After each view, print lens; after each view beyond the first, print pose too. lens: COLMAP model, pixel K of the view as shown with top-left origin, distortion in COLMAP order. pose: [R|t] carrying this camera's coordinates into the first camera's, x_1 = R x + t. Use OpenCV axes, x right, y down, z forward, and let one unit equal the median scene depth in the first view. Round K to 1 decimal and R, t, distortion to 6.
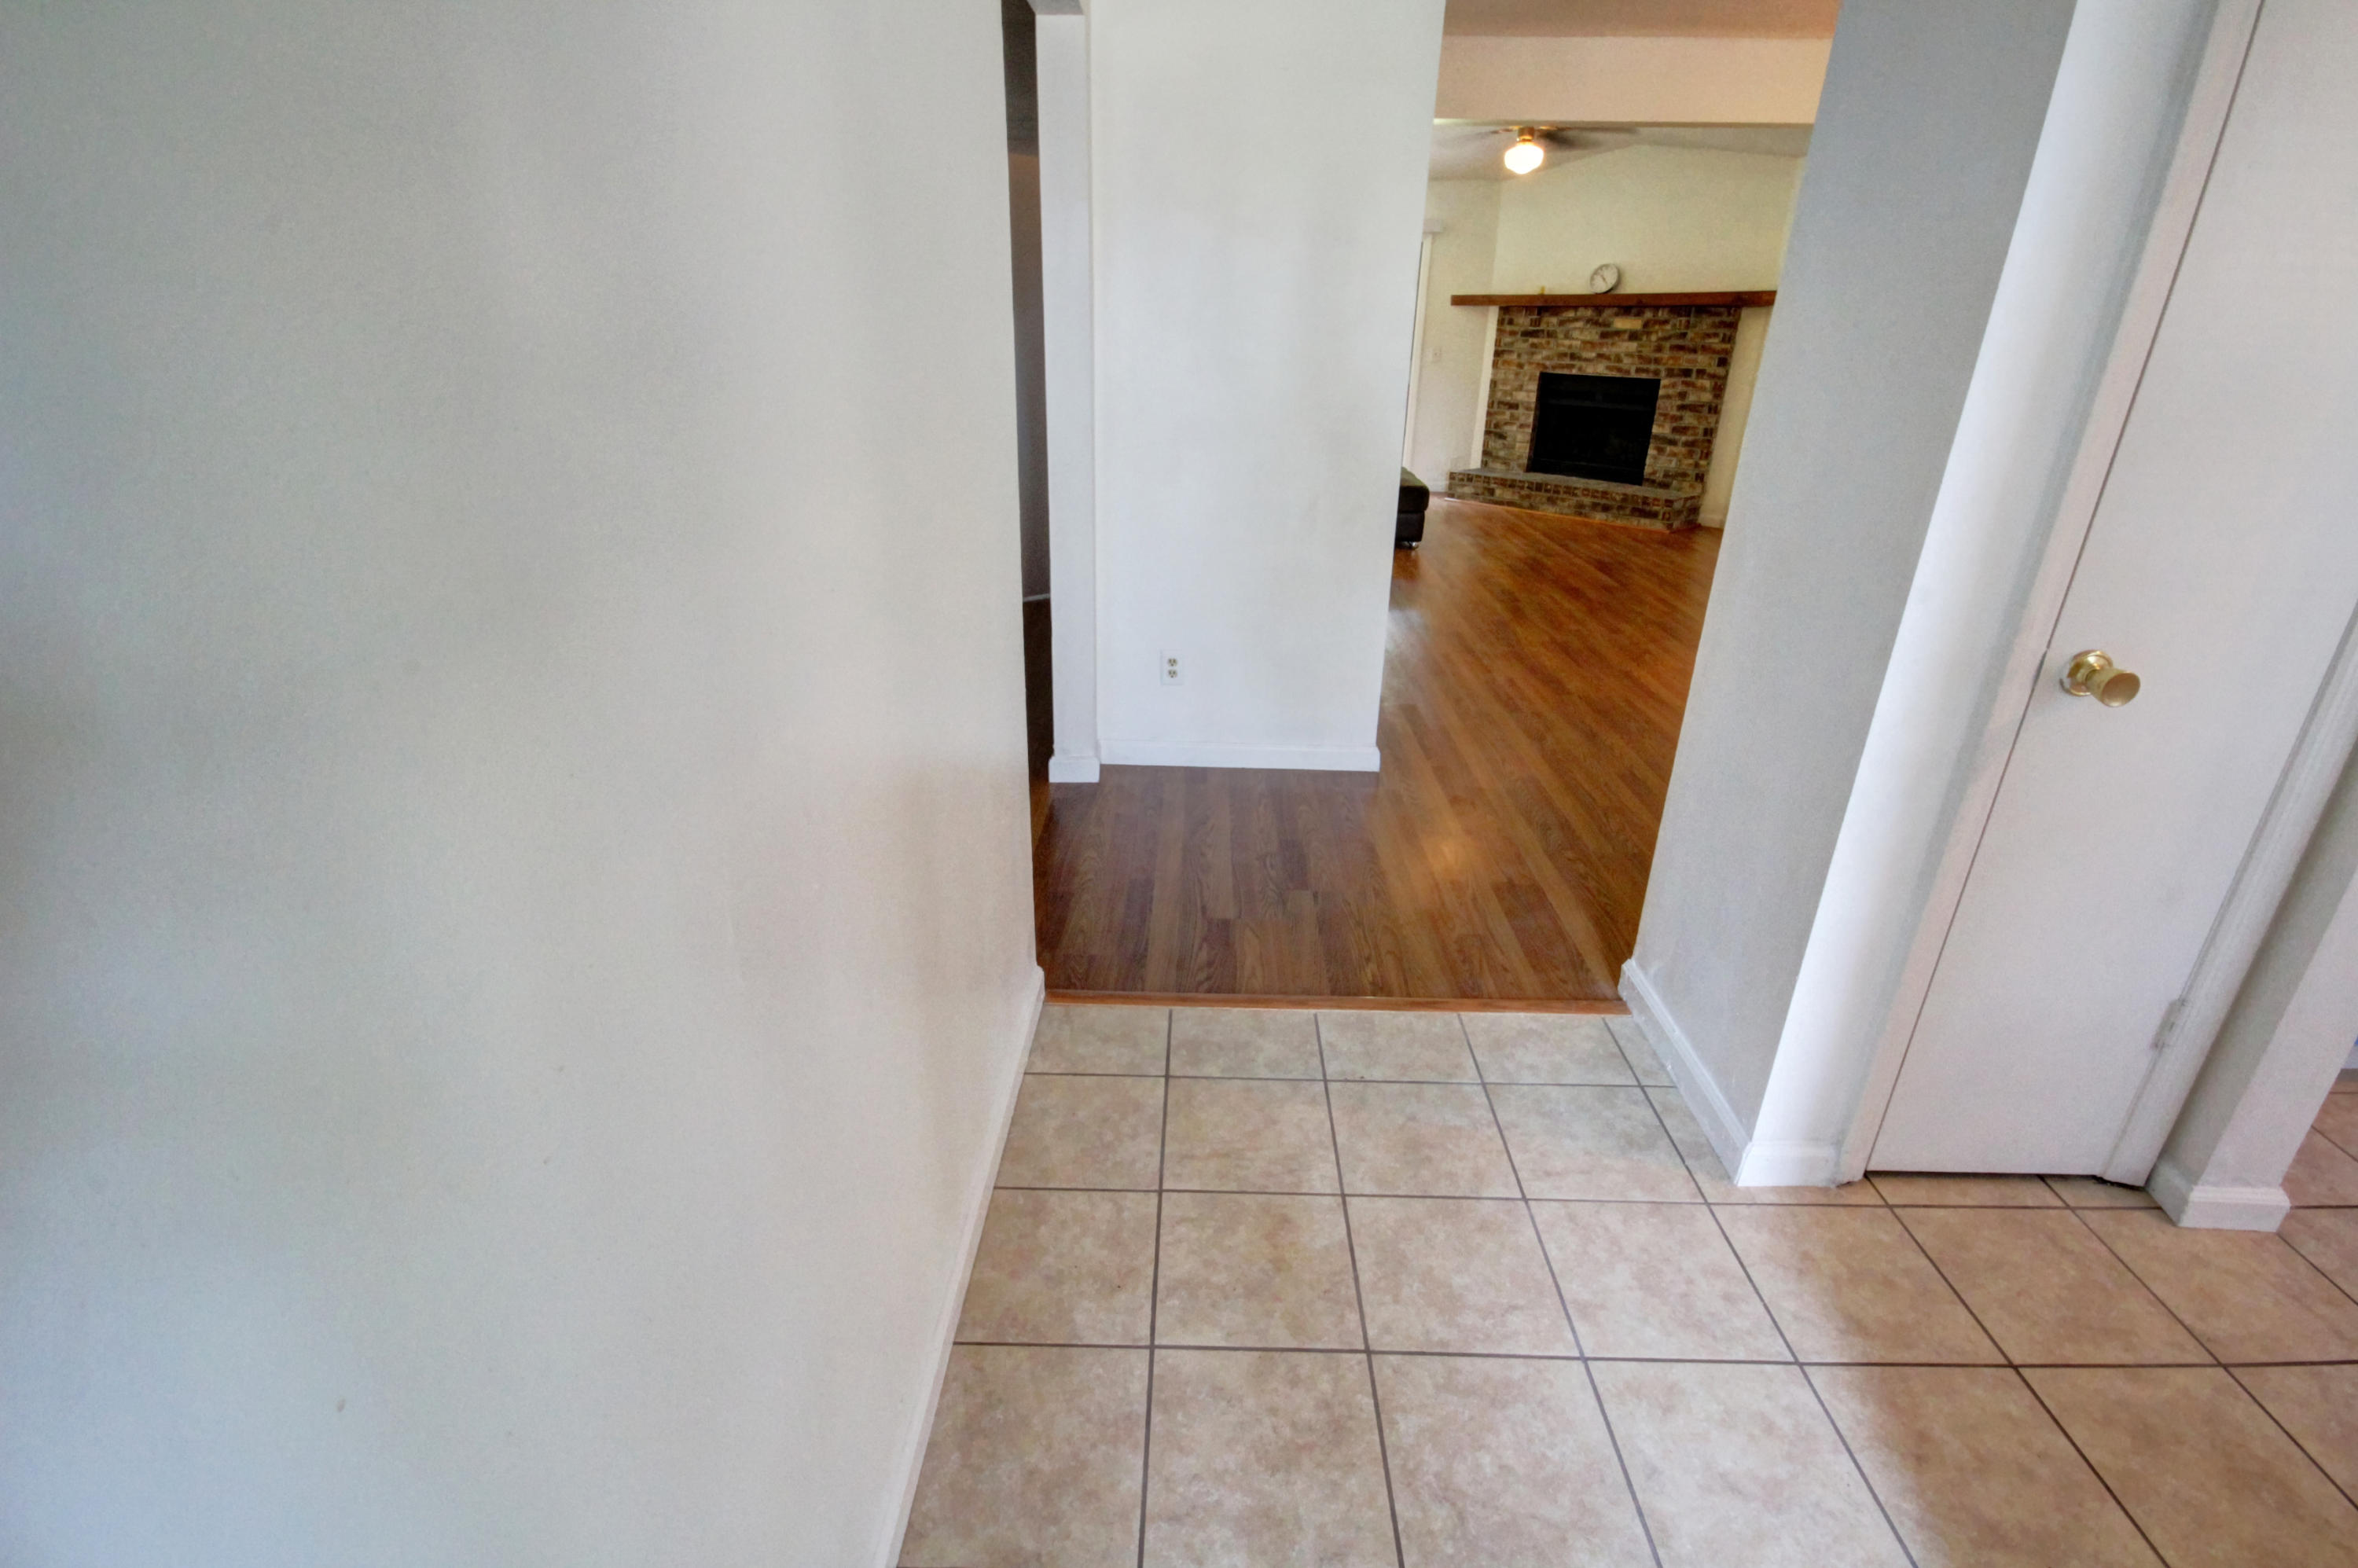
lens RADIAL K [[1069.0, 0, 1203.3], [0, 1069.0, 778.6], [0, 0, 1]] dist [0.001714, -0.004334]
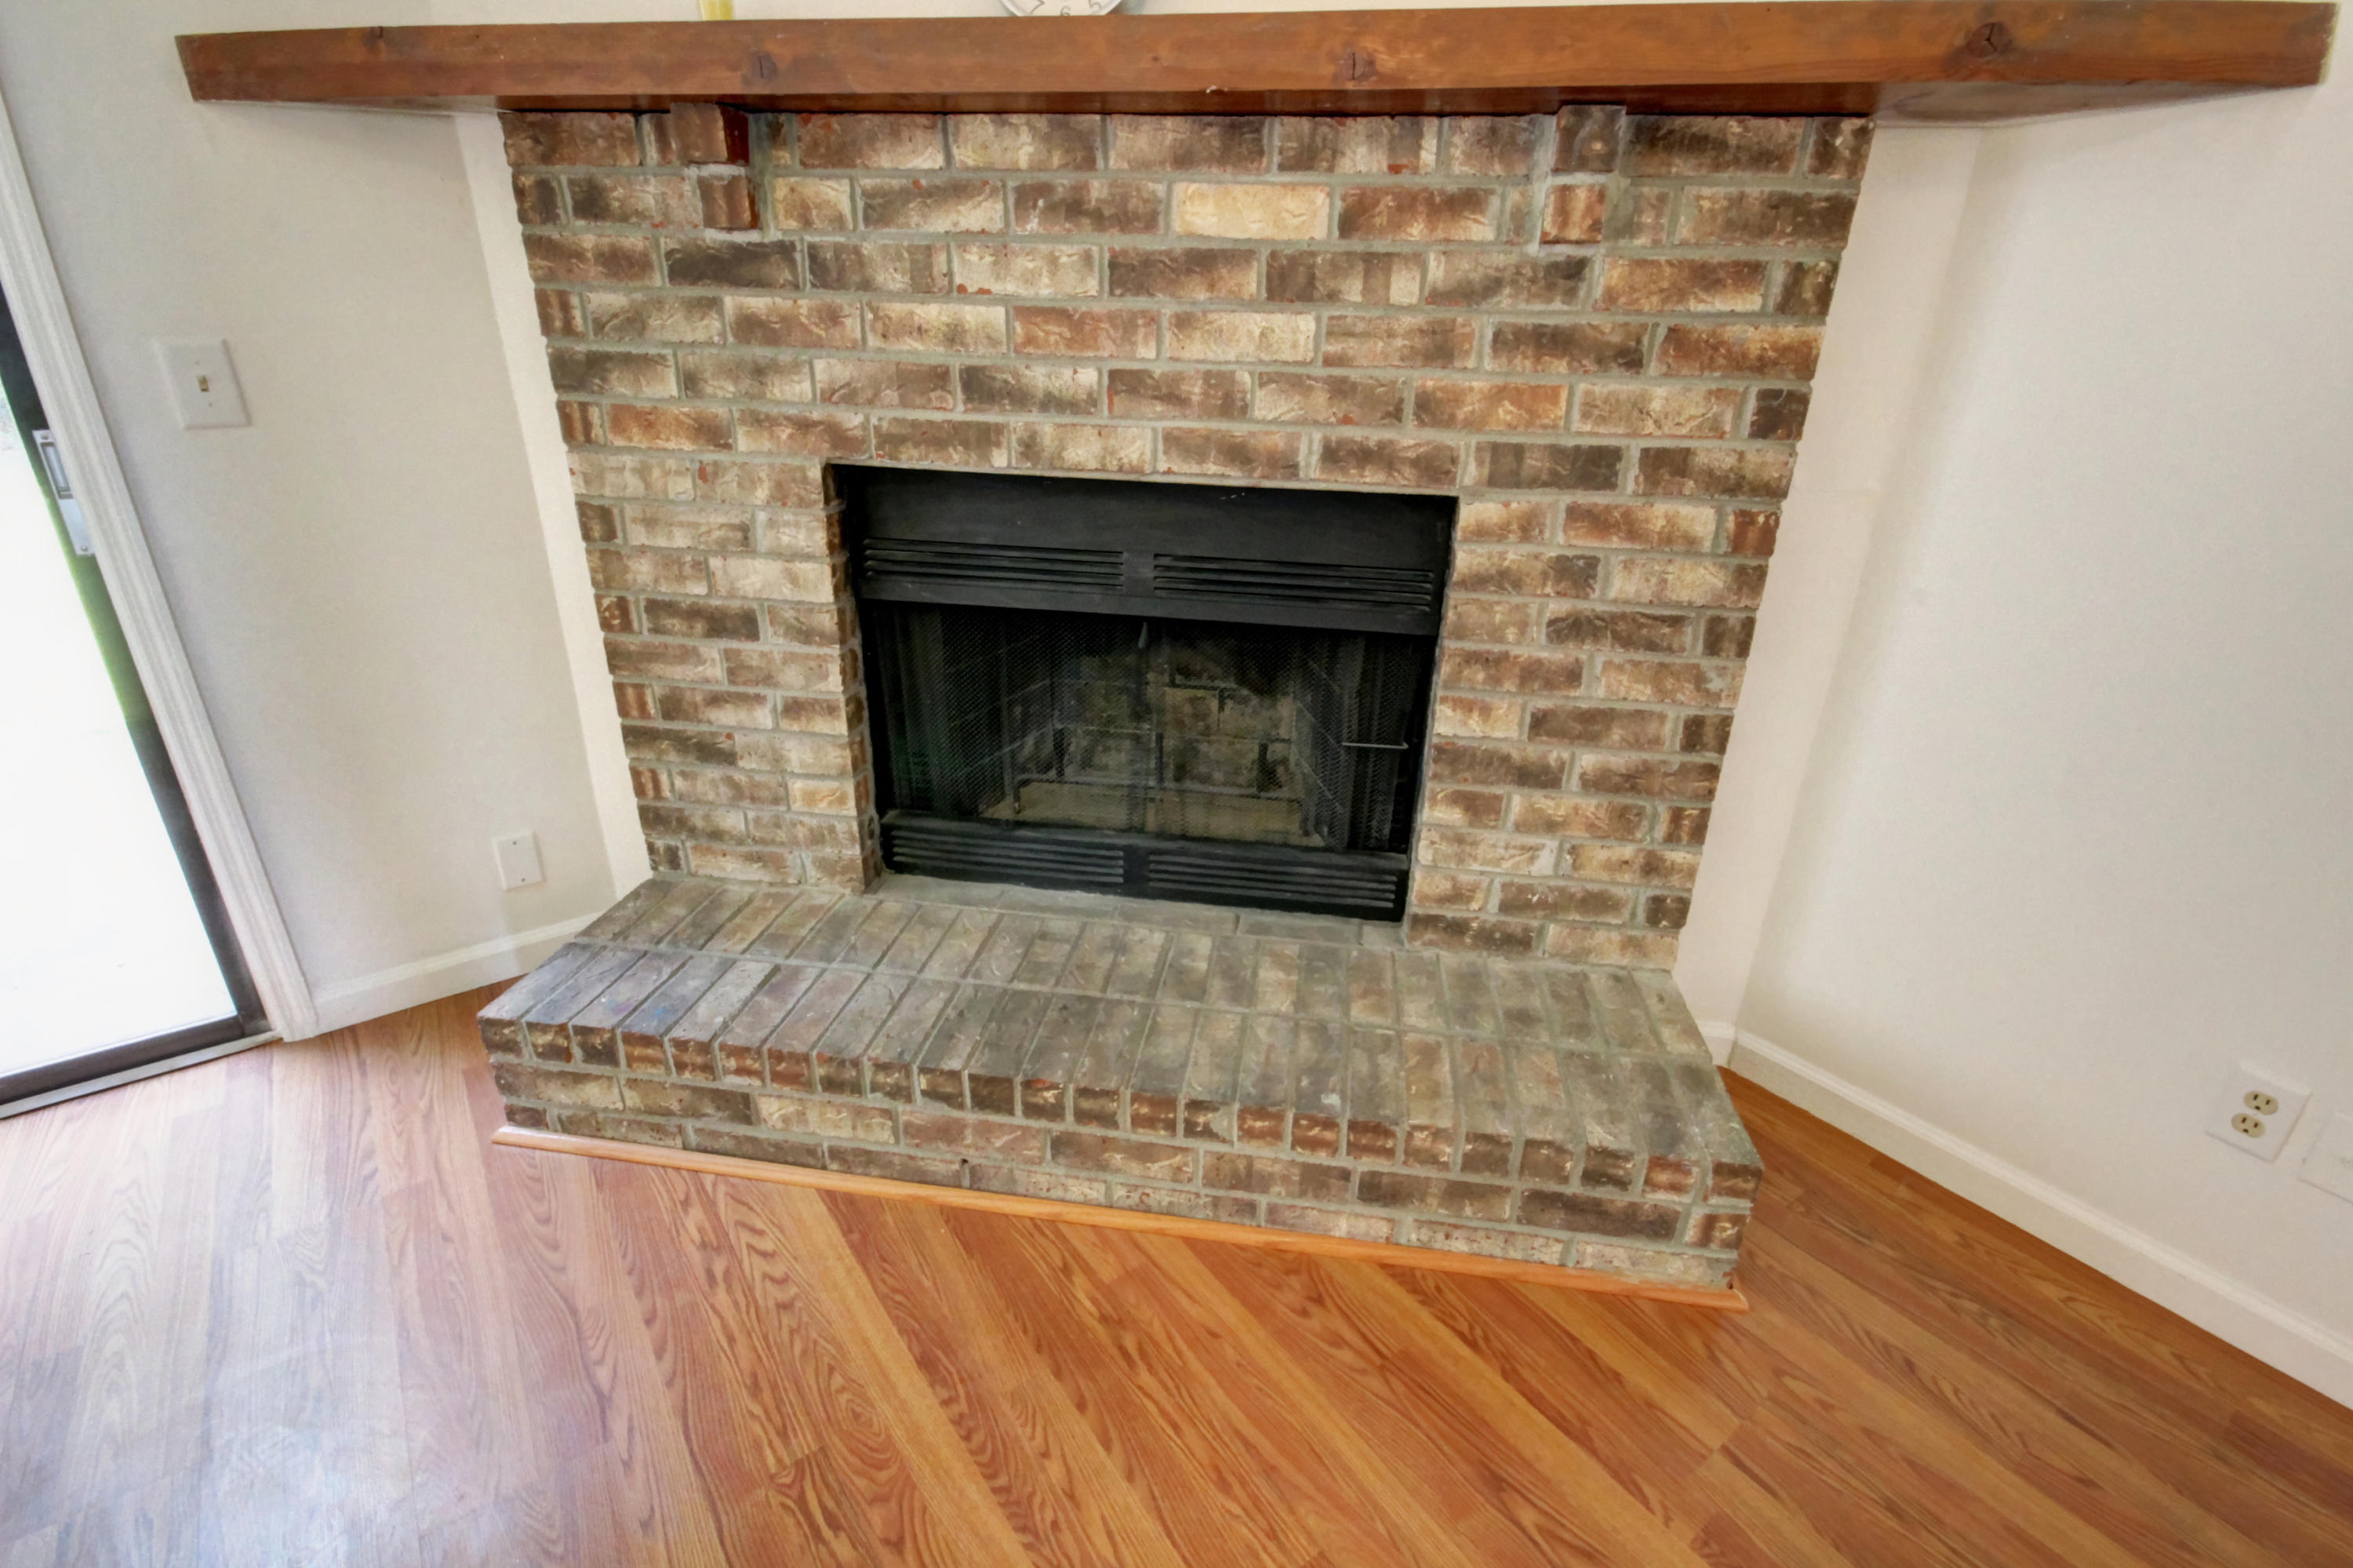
lens RADIAL K [[1082.9, 0, 1189.1], [0, 1082.9, 779.4], [0, 0, 1]] dist [0.003371, -0.005790]
pose [[0.790450, -0.247277, 0.560395, 0.257453], [0.232754, 0.967522, 0.098620, -0.349188], [-0.566581, 0.052480, 0.822333, 0.851906]]
